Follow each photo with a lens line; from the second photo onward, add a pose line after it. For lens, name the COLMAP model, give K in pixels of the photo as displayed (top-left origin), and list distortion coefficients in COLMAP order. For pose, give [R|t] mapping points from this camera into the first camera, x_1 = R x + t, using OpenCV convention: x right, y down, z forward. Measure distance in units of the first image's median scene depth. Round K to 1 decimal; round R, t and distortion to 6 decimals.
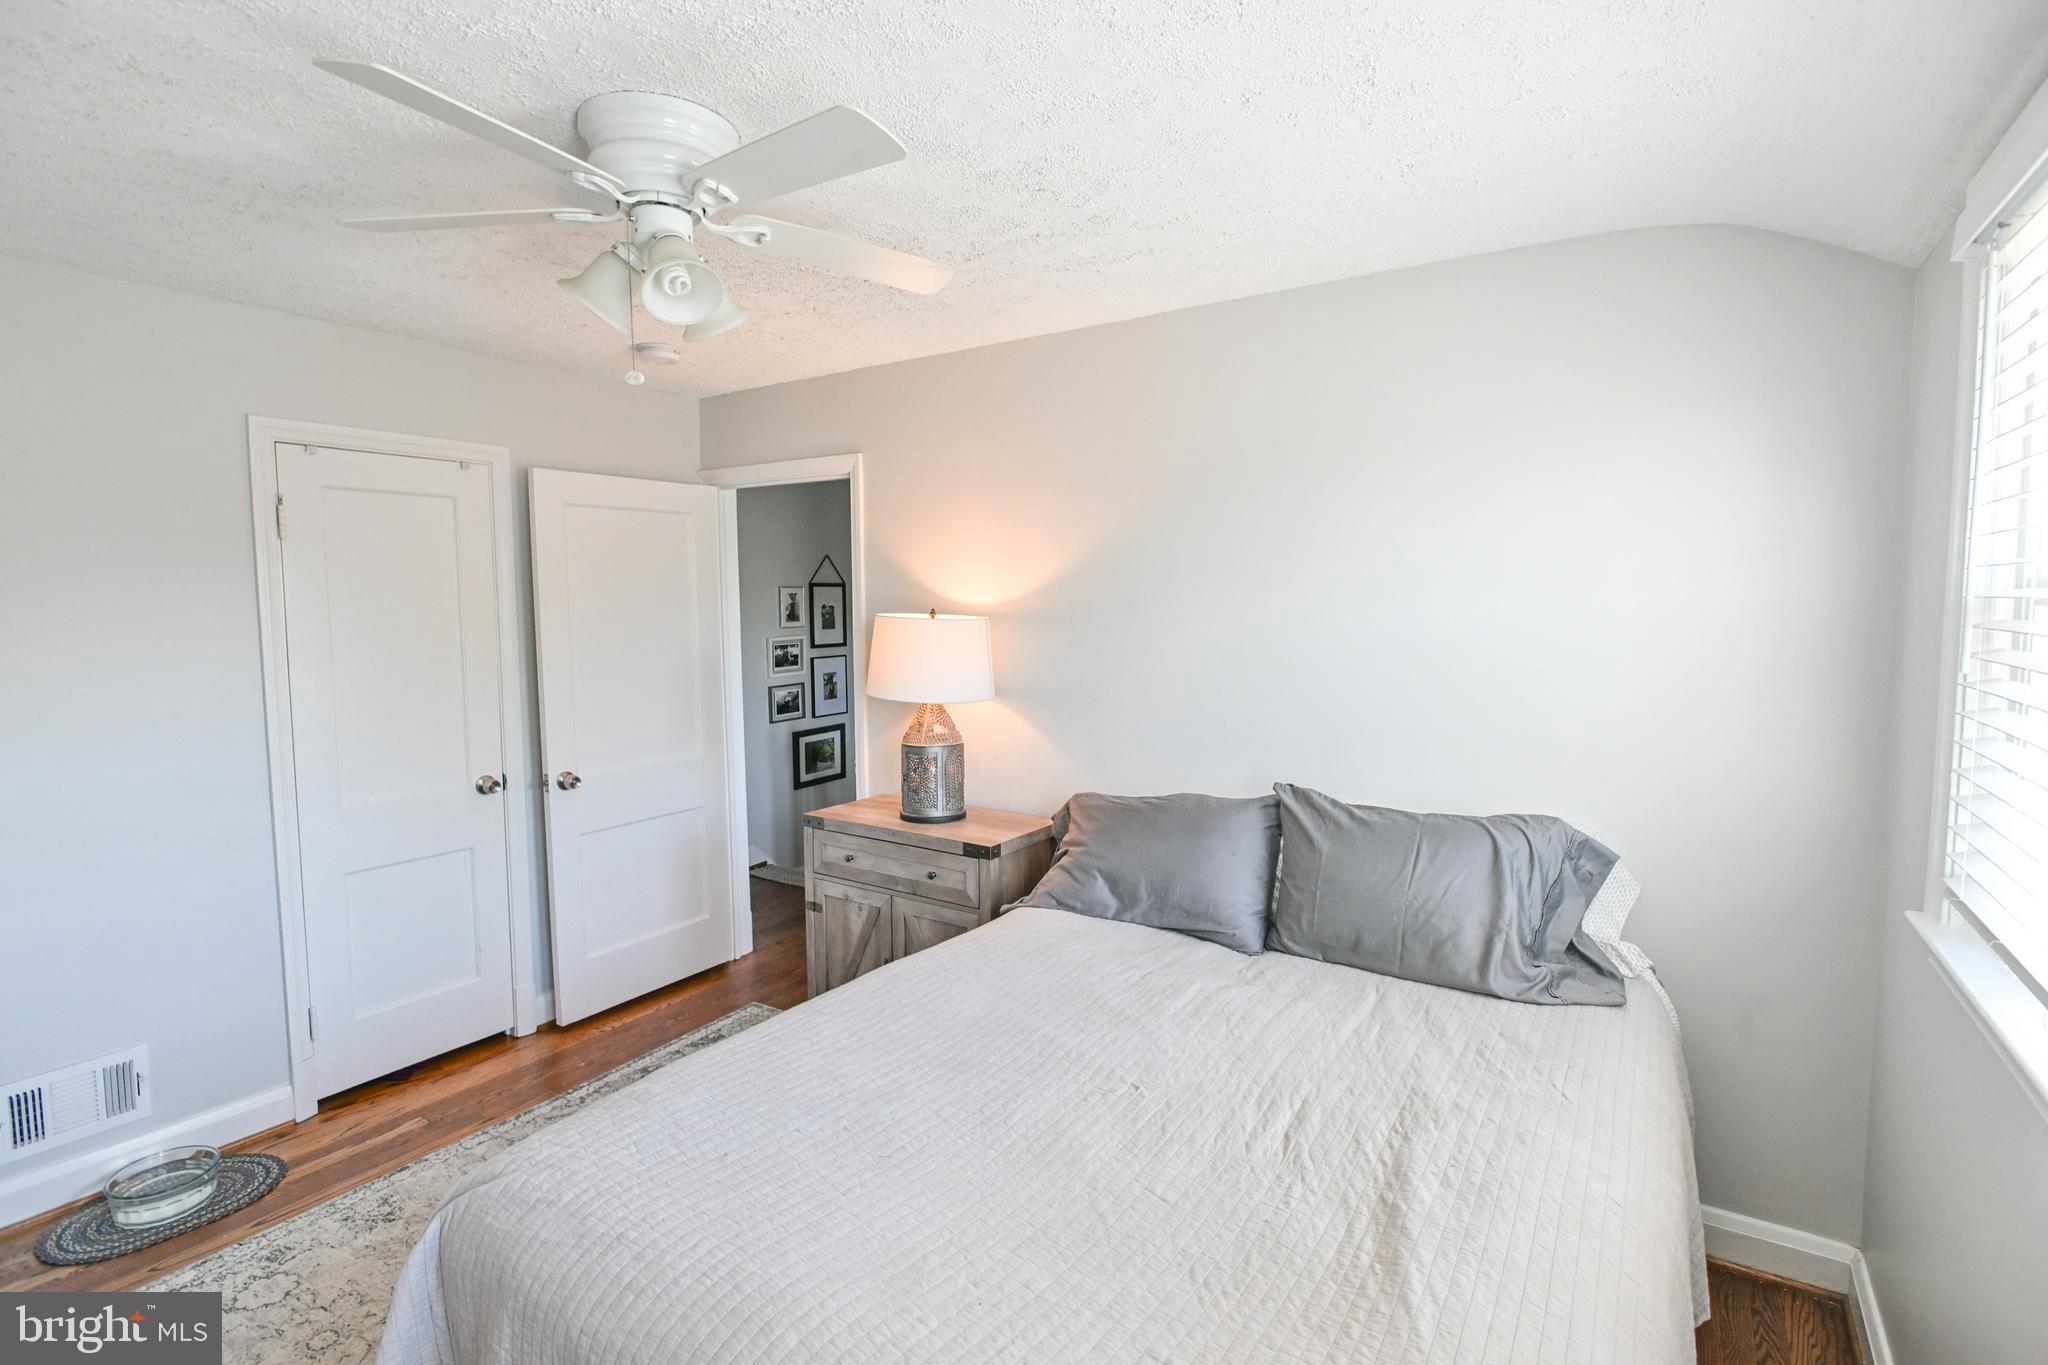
lens RADIAL K [[976.0, 0, 1027.7], [0, 976.0, 669.2], [0, 0, 1]] dist [-0.008354, 0.000279]
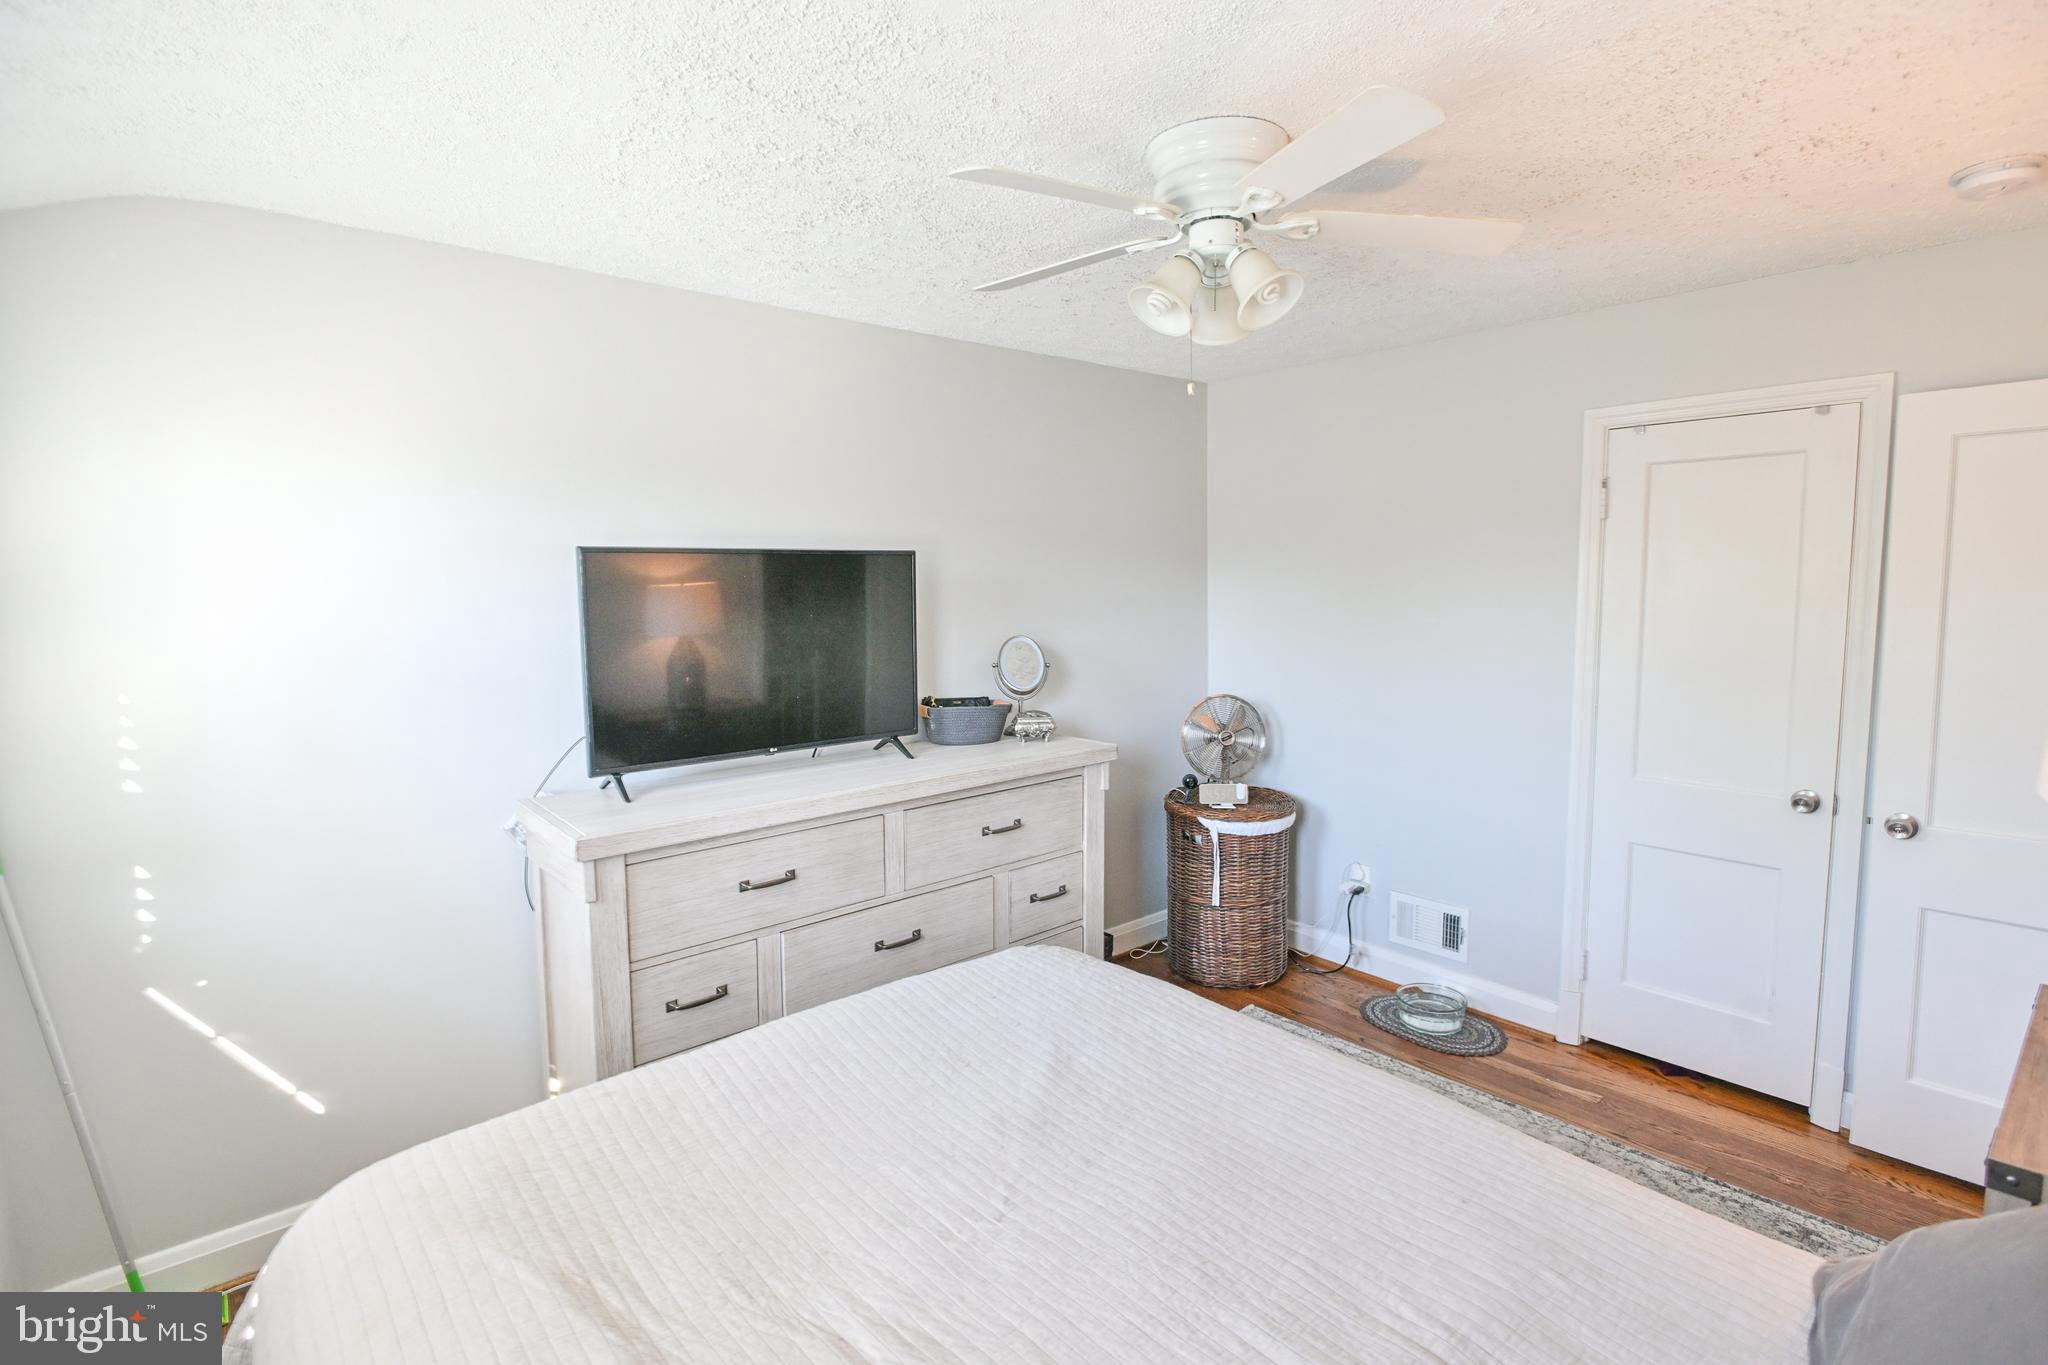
lens RADIAL K [[976.0, 0, 1027.7], [0, 976.0, 669.2], [0, 0, 1]] dist [-0.008354, 0.000279]
pose [[-0.281551, 0.093037, -0.955025, 0.461981], [-0.057174, 0.991893, 0.113484, -0.053961], [0.957841, 0.086554, -0.273949, 0.686070]]
